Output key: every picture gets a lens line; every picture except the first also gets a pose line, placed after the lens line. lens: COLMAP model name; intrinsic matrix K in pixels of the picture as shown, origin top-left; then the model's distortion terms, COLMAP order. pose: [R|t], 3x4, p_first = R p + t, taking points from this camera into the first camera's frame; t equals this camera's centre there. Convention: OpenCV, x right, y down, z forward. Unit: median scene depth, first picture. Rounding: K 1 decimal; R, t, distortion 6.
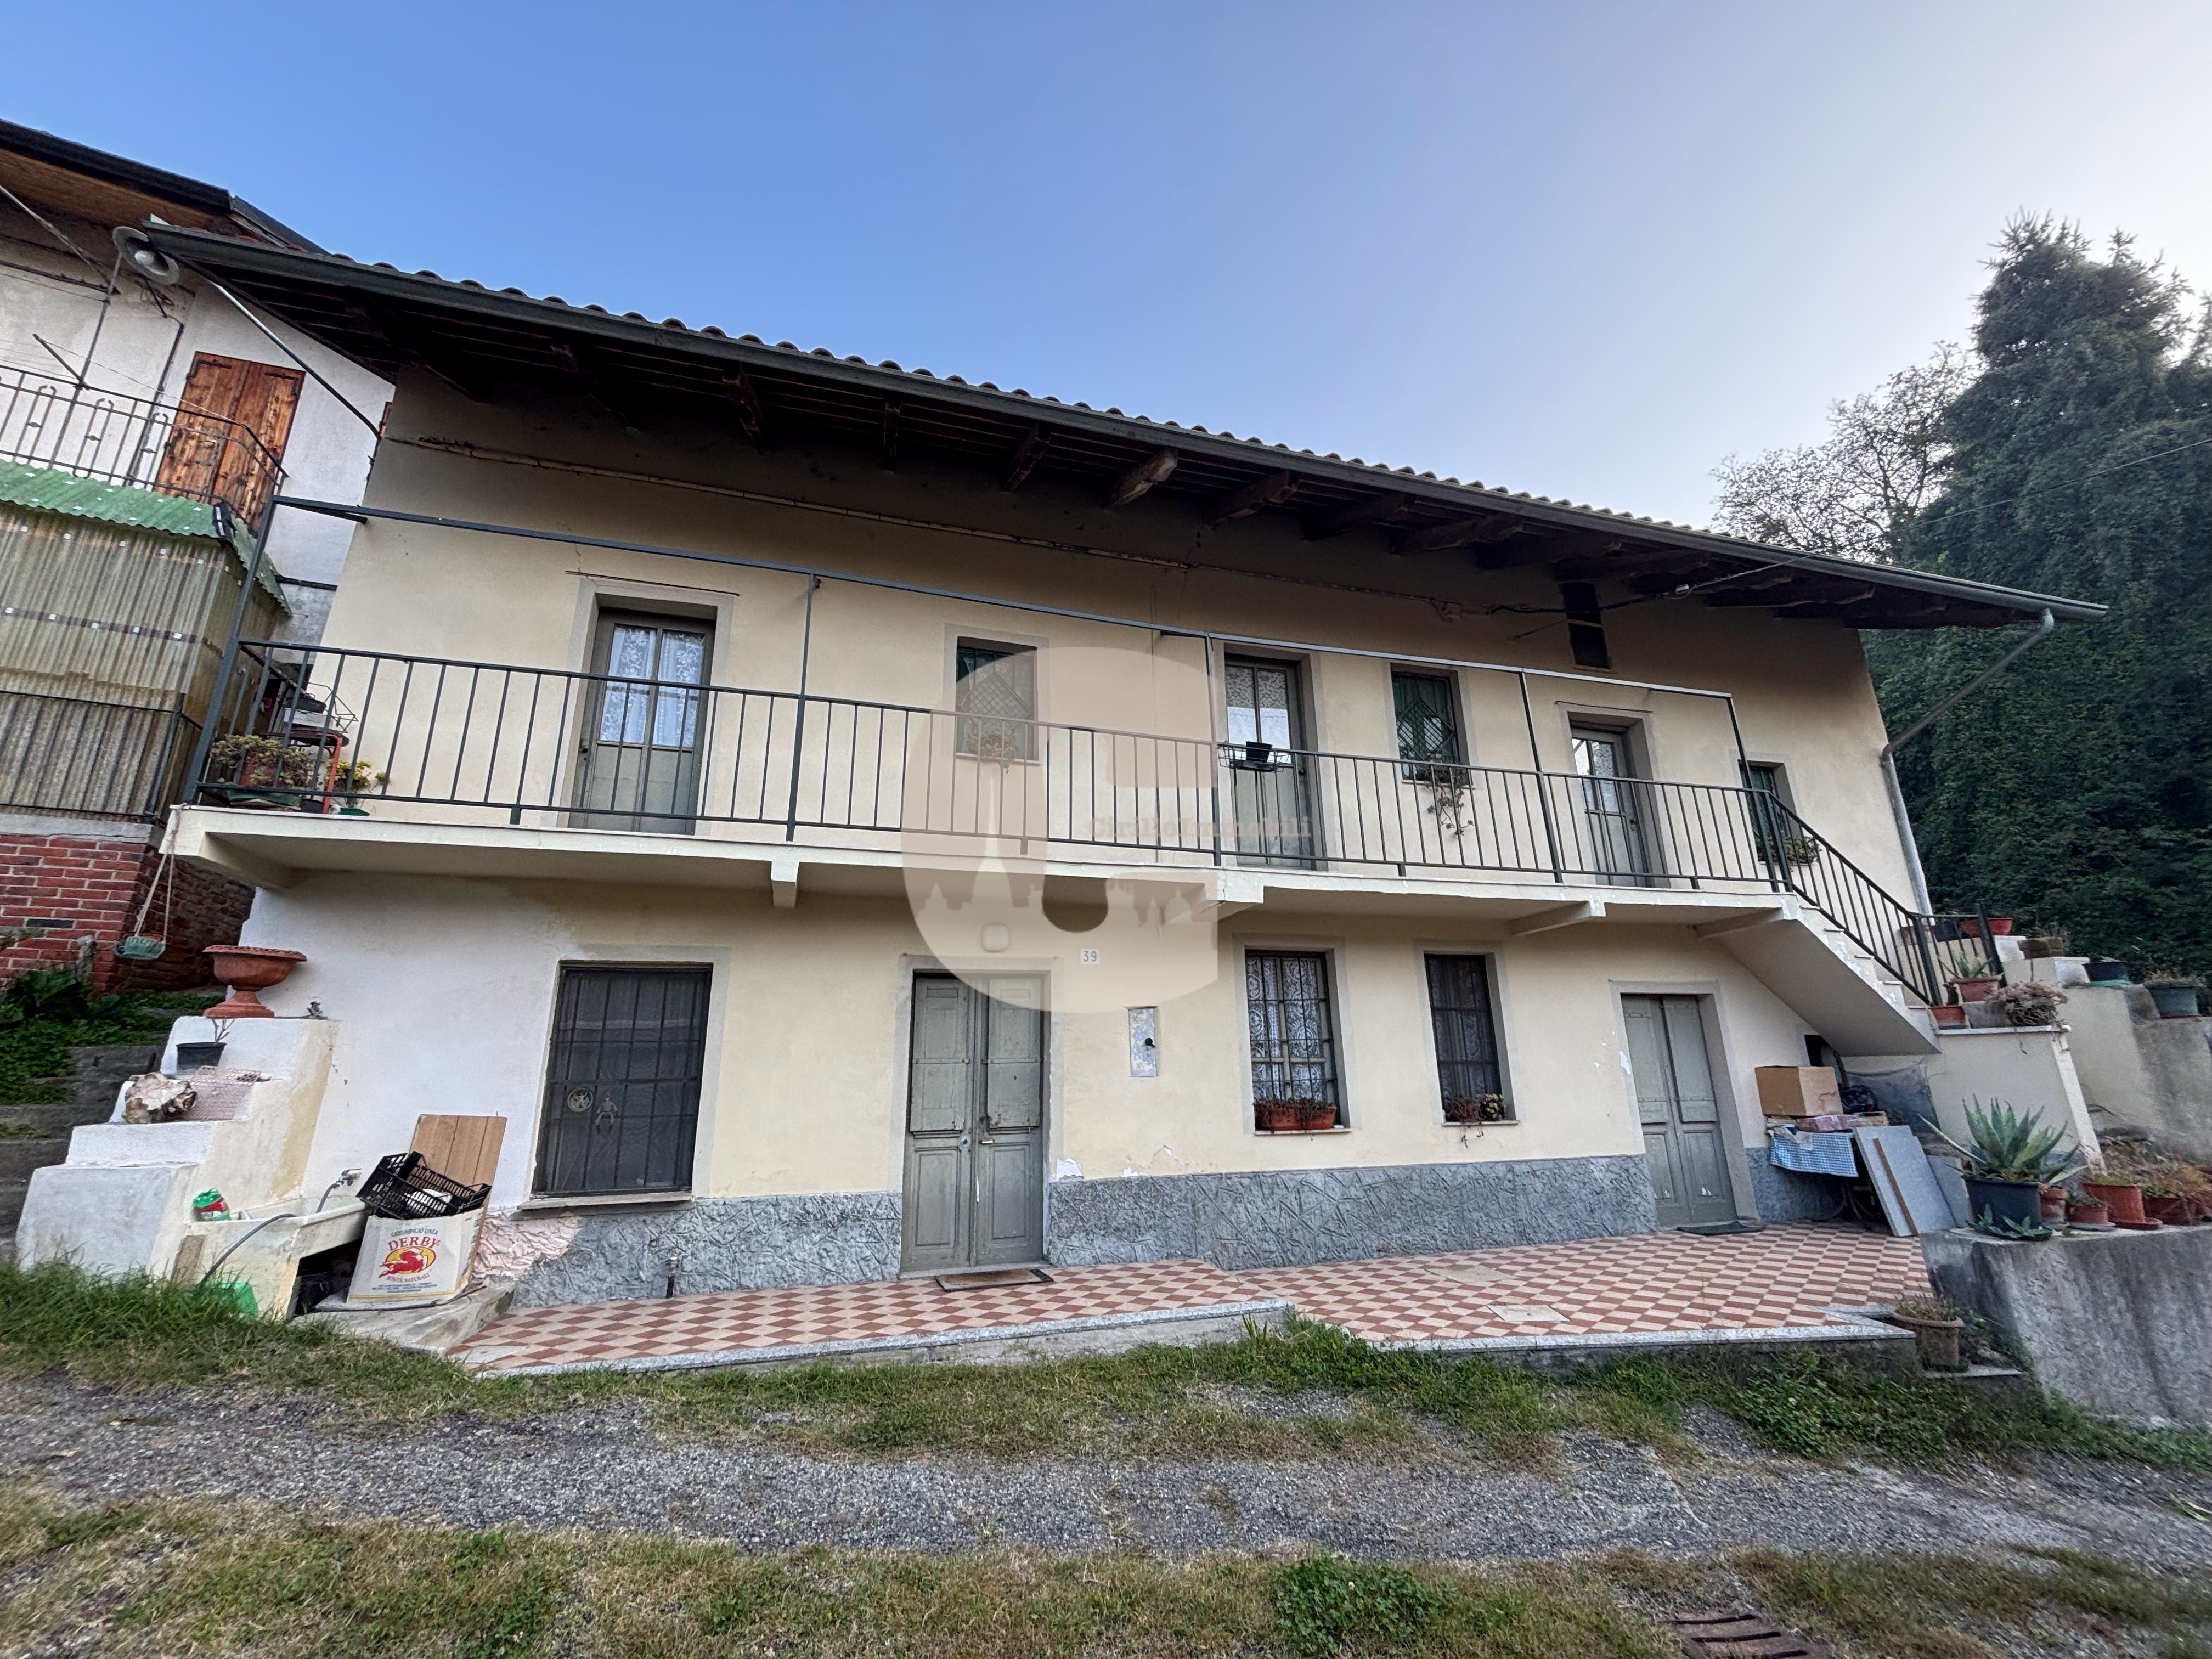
lens RADIAL K [[890.7, 0, 1111.9], [0, 890.7, 822.2], [0, 0, 1]] dist [-0.000251, -0.000201]
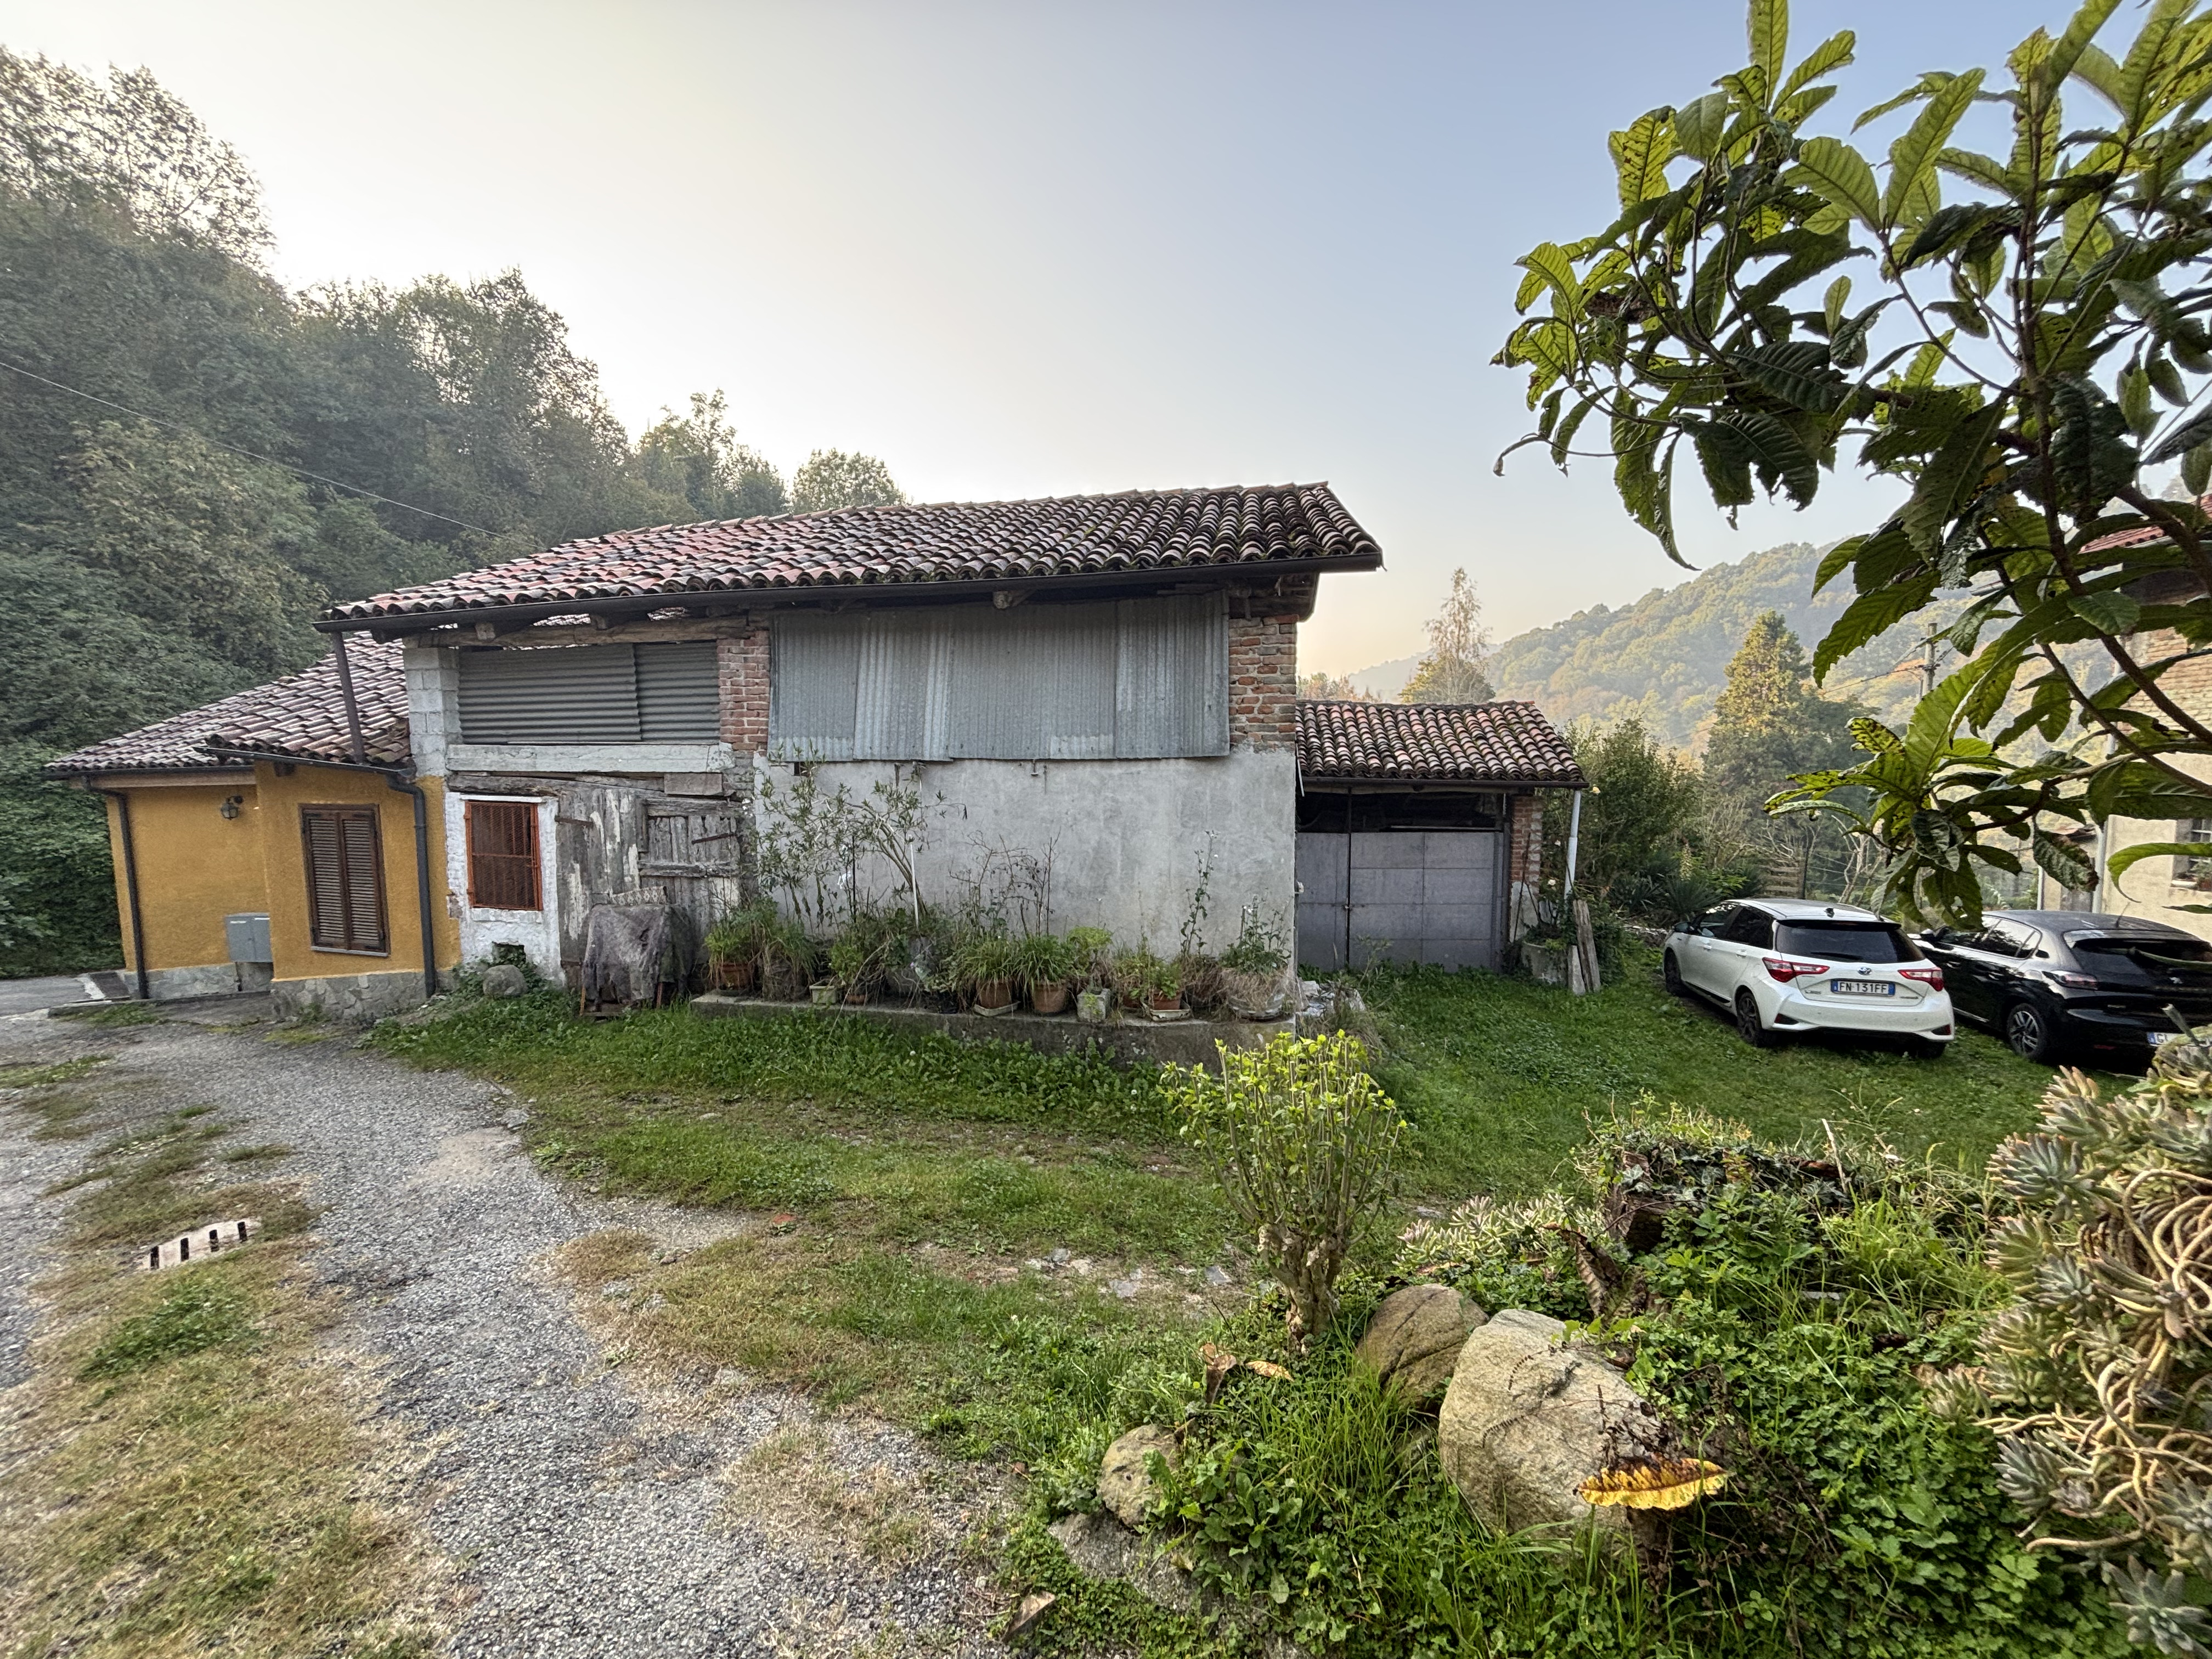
lens RADIAL K [[890.7, 0, 1104.2], [0, 890.7, 831.1], [0, 0, 1]] dist [-0.000251, -0.000201]
pose [[-0.650205, -0.041933, 0.758601, -0.616153], [-0.187026, 0.976584, -0.106320, 0.037847], [-0.736379, -0.211008, -0.642822, 0.416221]]
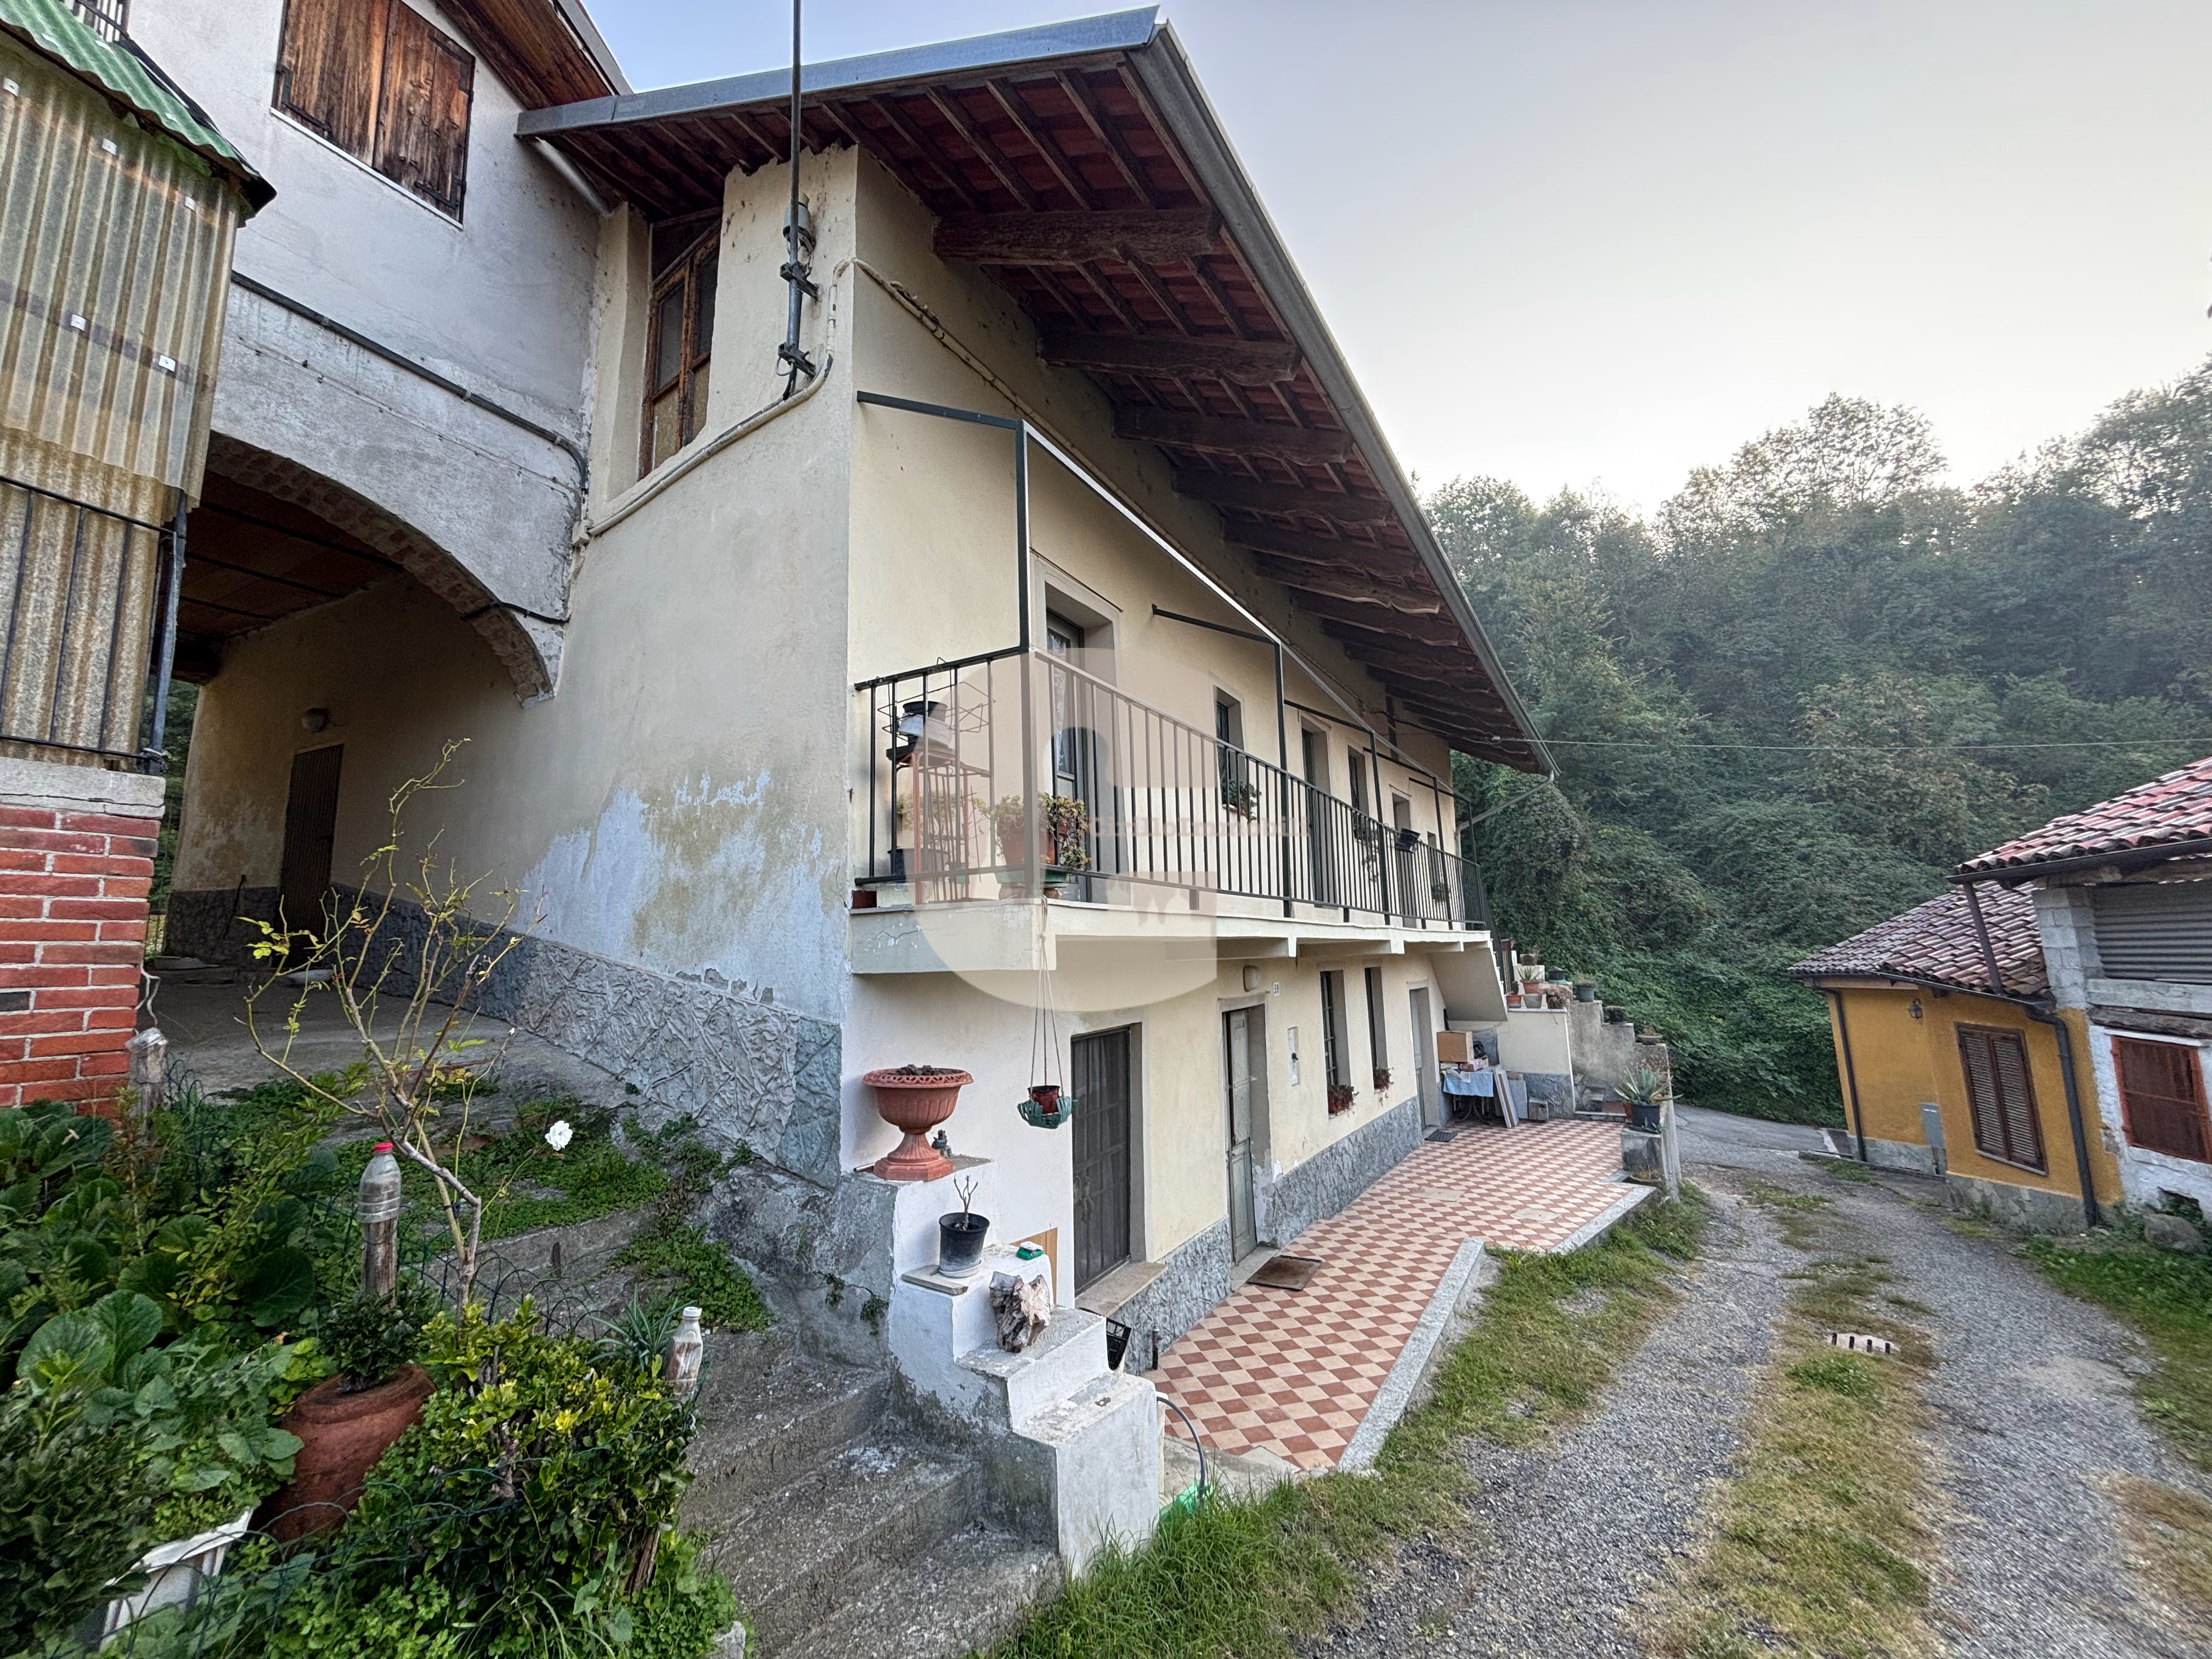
lens RADIAL K [[890.7, 0, 1093.5], [0, 890.7, 820.3], [0, 0, 1]] dist [-0.000251, -0.000201]
pose [[0.738536, 0.098749, 0.666943, -1.054491], [-0.171374, 0.984221, 0.044045, -0.083323], [-0.652070, -0.146826, 0.743806, 0.325619]]
